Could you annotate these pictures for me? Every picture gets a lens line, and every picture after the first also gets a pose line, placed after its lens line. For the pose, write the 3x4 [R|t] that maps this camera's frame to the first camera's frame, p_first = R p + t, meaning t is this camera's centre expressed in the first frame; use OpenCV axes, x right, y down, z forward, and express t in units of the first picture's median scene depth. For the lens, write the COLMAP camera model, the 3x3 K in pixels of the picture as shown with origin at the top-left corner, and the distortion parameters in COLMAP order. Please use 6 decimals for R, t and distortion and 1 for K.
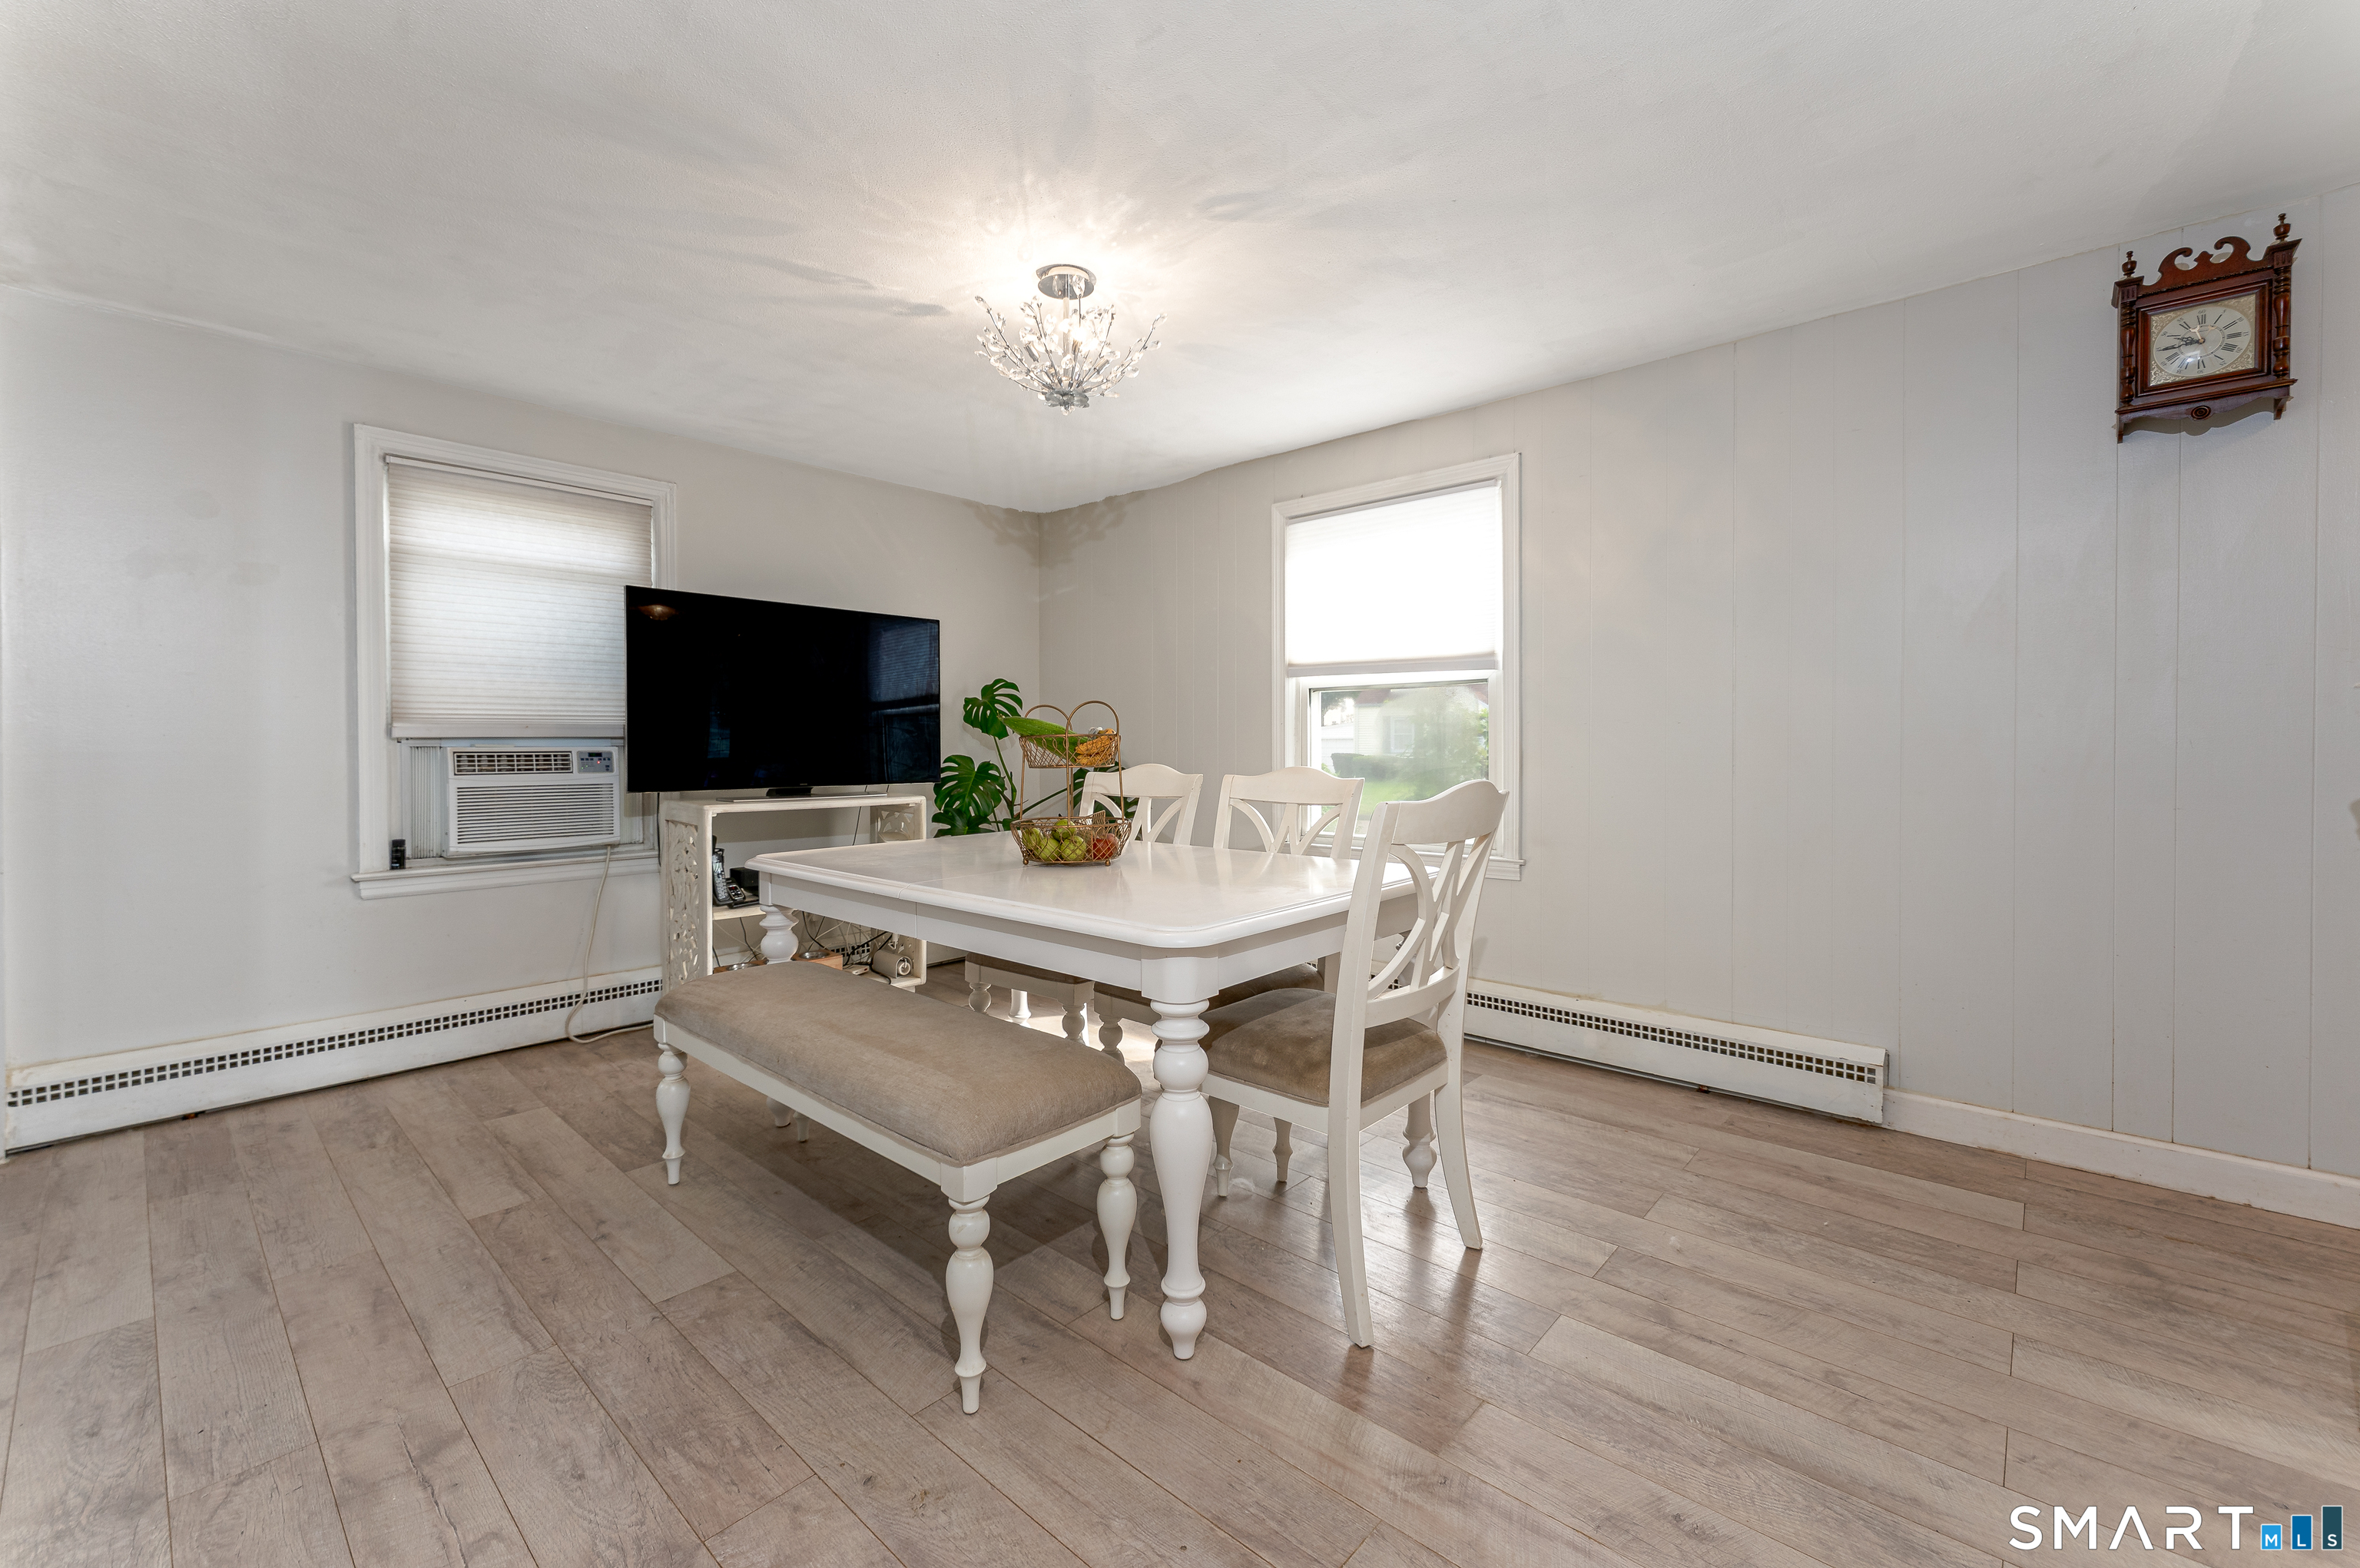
lens RADIAL K [[957.5, 0, 1207.4], [0, 957.5, 753.1], [0, 0, 1]] dist [0.007591, -0.000001]
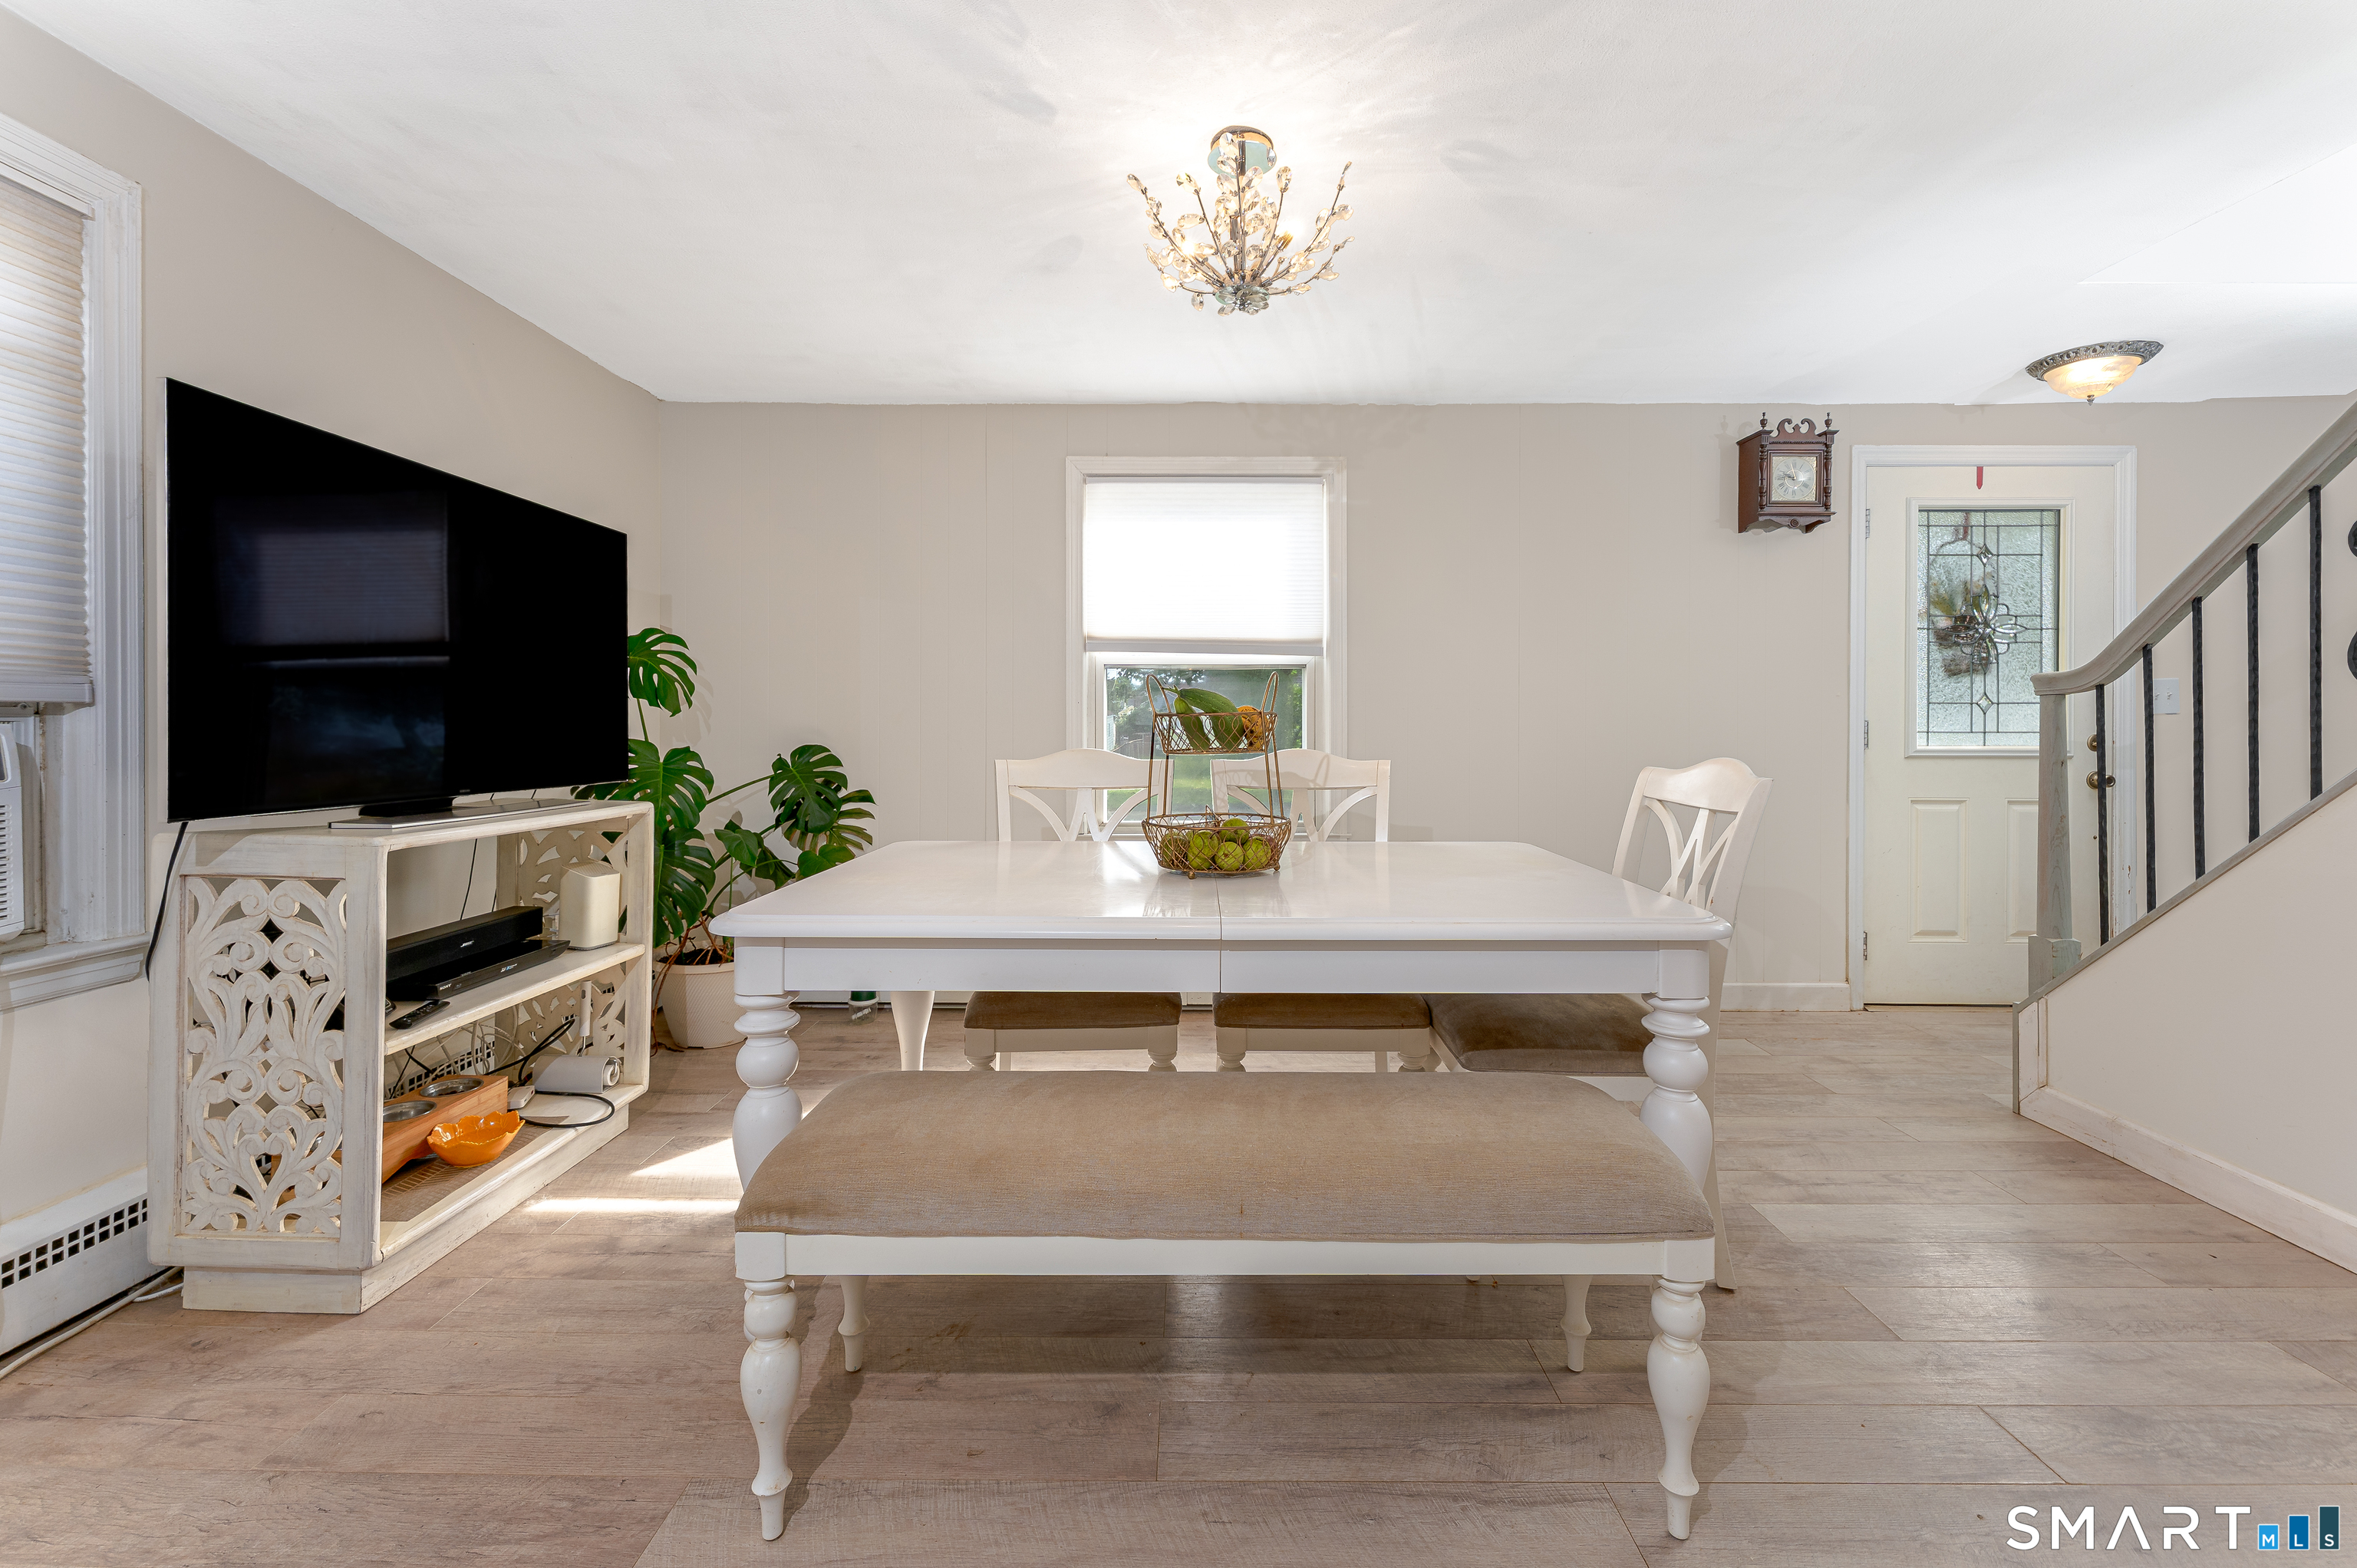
lens RADIAL K [[956.2, 0, 1175.3], [0, 956.2, 726.3], [0, 0, 1]] dist [0.007591, -0.000001]
pose [[0.751755, 0.004211, 0.659429, -0.739438], [0.002174, 0.999958, -0.008864, 0.000072], [-0.659439, 0.008097, 0.751714, 0.439497]]
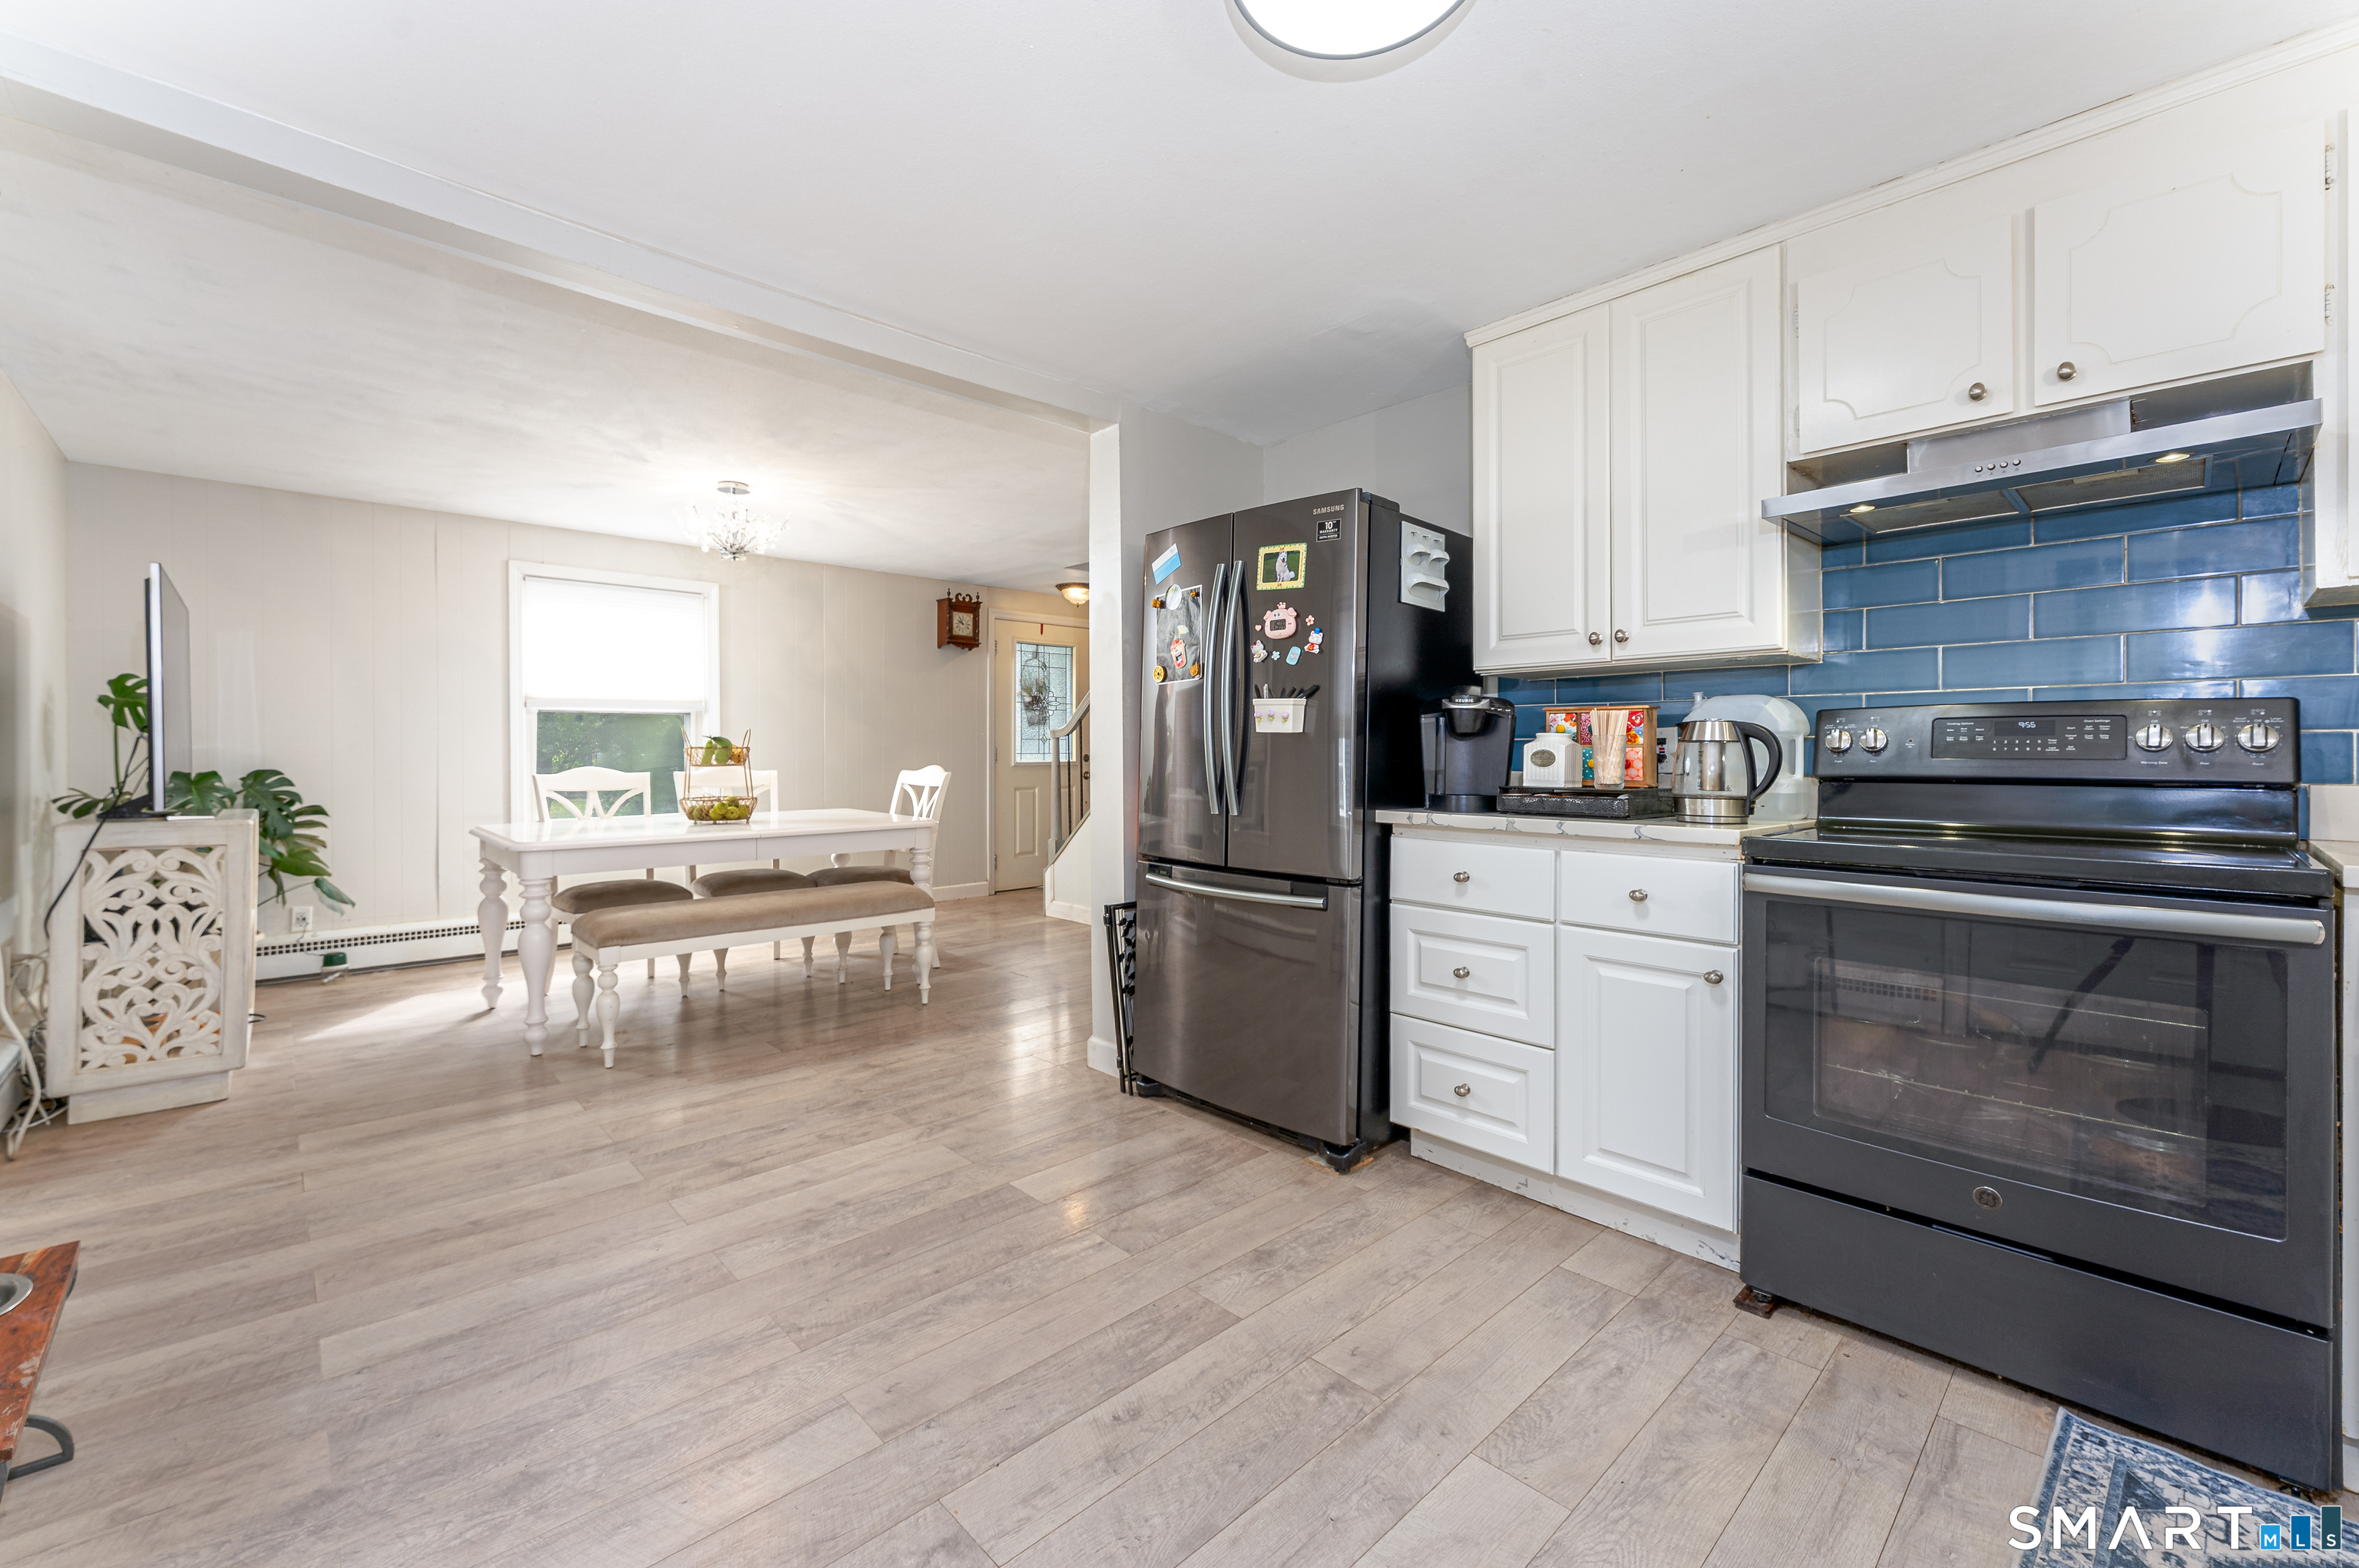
lens RADIAL K [[957.1, 0, 1177.2], [0, 957.1, 758.4], [0, 0, 1]] dist [0.007591, -0.000001]
pose [[0.072187, -0.007817, 0.997360, -1.869413], [0.008075, 0.999941, 0.007253, -0.005491], [-0.997358, 0.007530, 0.072246, 0.074131]]
